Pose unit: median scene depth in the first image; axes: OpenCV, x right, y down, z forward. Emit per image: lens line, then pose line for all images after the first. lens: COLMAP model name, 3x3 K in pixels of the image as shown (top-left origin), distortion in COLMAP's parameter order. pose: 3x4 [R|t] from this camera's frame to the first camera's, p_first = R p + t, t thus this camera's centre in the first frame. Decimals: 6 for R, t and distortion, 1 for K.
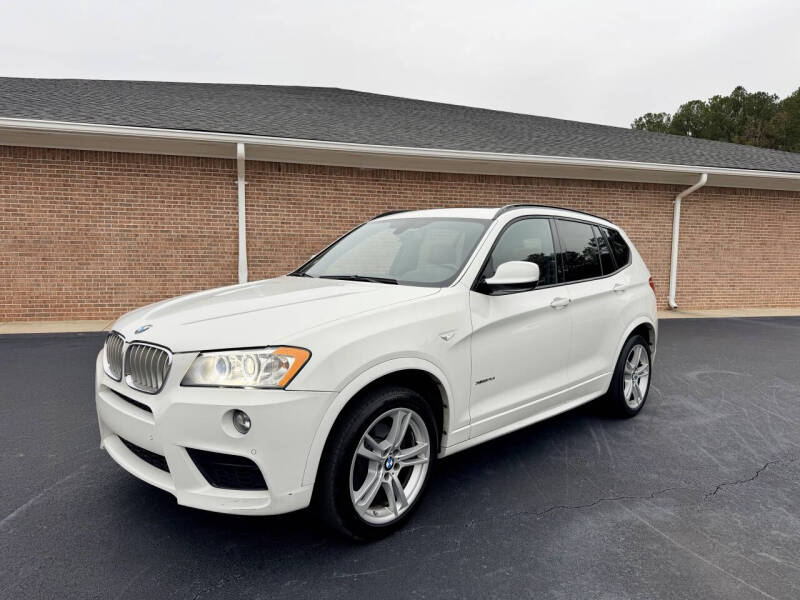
lens RADIAL K [[568.2, 0, 400.9], [0, 568.2, 305.9], [0, 0, 1]] dist [0.044135, -0.054649]
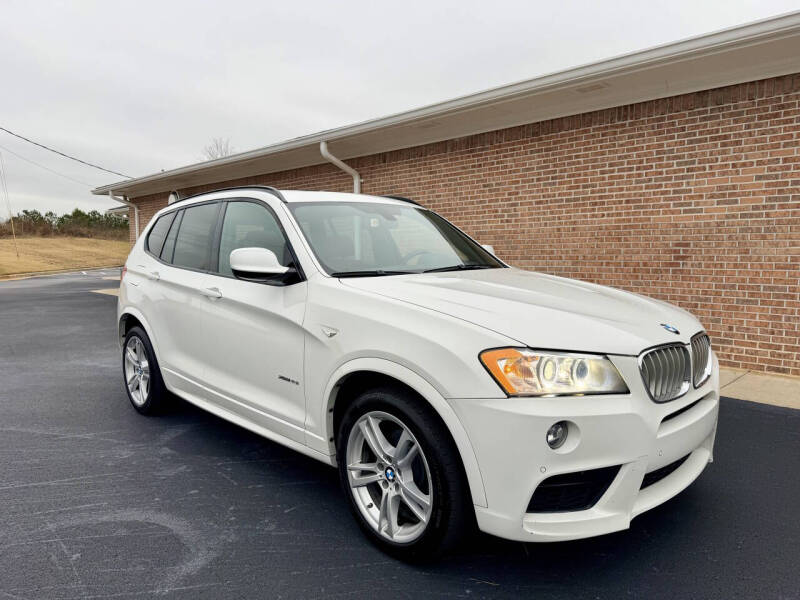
lens RADIAL K [[568.2, 0, 395.5], [0, 568.2, 305.1], [0, 0, 1]] dist [0.044135, -0.054649]
pose [[0.455542, 0.064493, -0.887875, 0.642748], [-0.075792, 0.996561, 0.033501, -0.043608], [0.886982, 0.052032, 0.458863, 0.645394]]
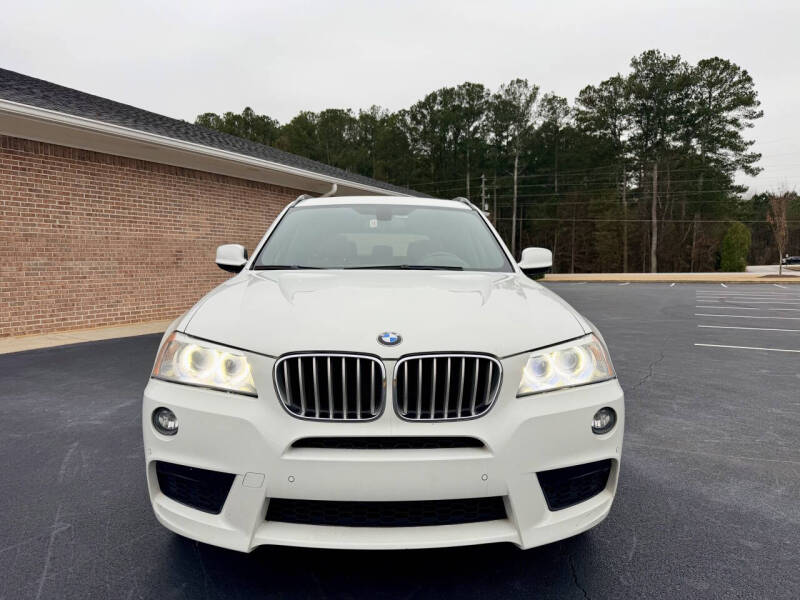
lens RADIAL K [[568.2, 0, 411.3], [0, 568.2, 296.5], [0, 0, 1]] dist [0.044135, -0.054649]
pose [[0.680210, -0.059602, 0.730590, -0.266745], [0.075841, 0.997062, 0.010731, -0.004923], [-0.729083, 0.048109, 0.682732, 0.143777]]
